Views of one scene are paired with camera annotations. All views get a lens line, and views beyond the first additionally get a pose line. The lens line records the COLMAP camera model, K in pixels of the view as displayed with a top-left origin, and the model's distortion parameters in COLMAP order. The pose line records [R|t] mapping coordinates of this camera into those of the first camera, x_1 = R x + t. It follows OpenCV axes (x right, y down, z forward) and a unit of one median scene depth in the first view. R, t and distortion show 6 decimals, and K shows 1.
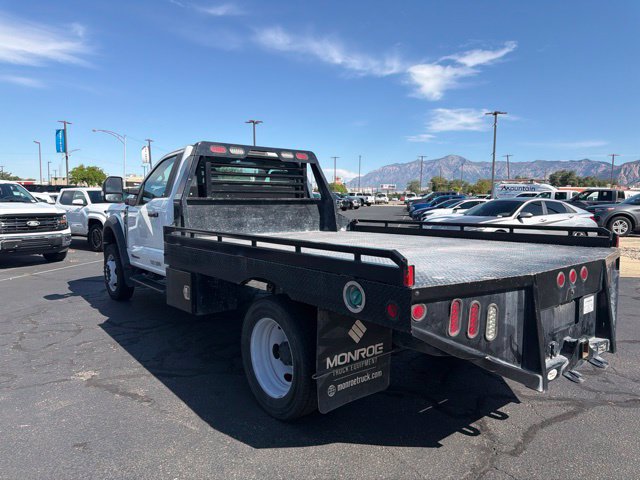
lens RADIAL K [[449.4, 0, 322.9], [0, 449.4, 237.9], [0, 0, 1]] dist [0.042284, -0.050395]
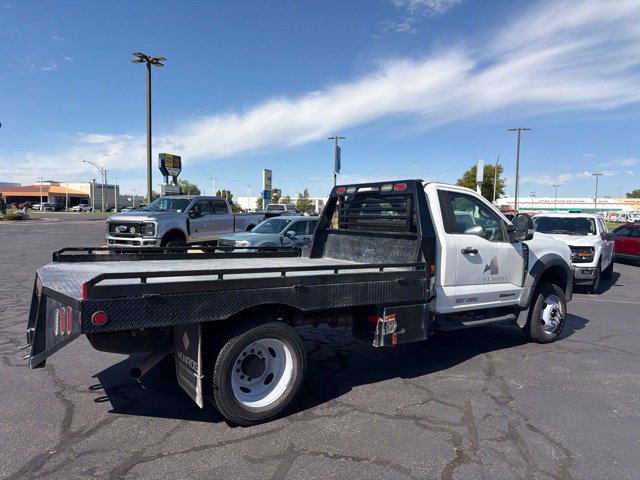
lens RADIAL K [[449.4, 0, 323.5], [0, 449.4, 244.1], [0, 0, 1]] dist [0.042284, -0.050395]
pose [[-0.079080, 0.052793, -0.995469, 1.069808], [-0.112522, 0.991742, 0.061534, -0.127264], [0.990497, 0.116878, -0.072486, 1.122237]]
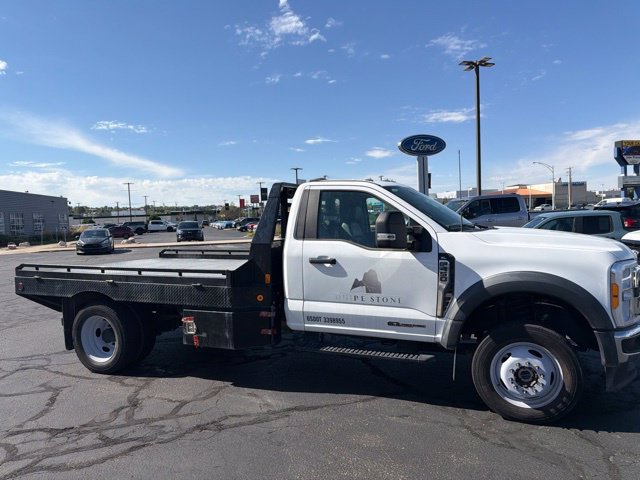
lens RADIAL K [[449.4, 0, 321.3], [0, 449.4, 240.9], [0, 0, 1]] dist [0.042284, -0.050395]
pose [[-0.873259, 0.047985, -0.484888, 0.377600], [-0.015002, 0.992019, 0.125189, -0.237455], [0.487026, 0.116597, -0.865570, 2.189604]]
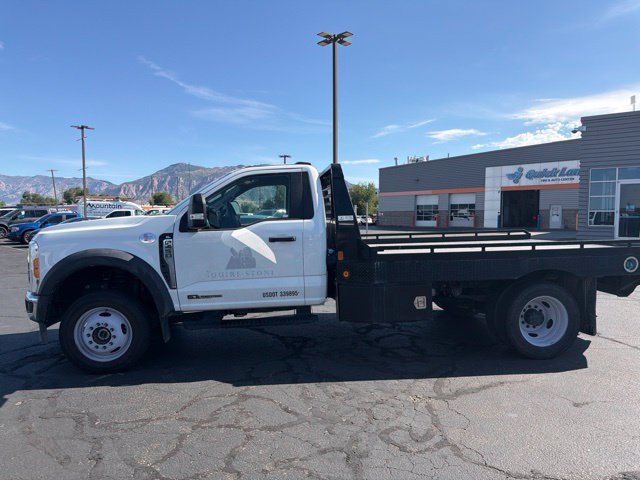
lens RADIAL K [[449.4, 0, 322.7], [0, 449.4, 244.3], [0, 0, 1]] dist [0.042284, -0.050395]
pose [[0.548569, -0.065178, 0.833561, -1.185719], [0.084625, 0.996166, 0.022200, -0.060165], [-0.831811, 0.058362, 0.551982, 0.505859]]
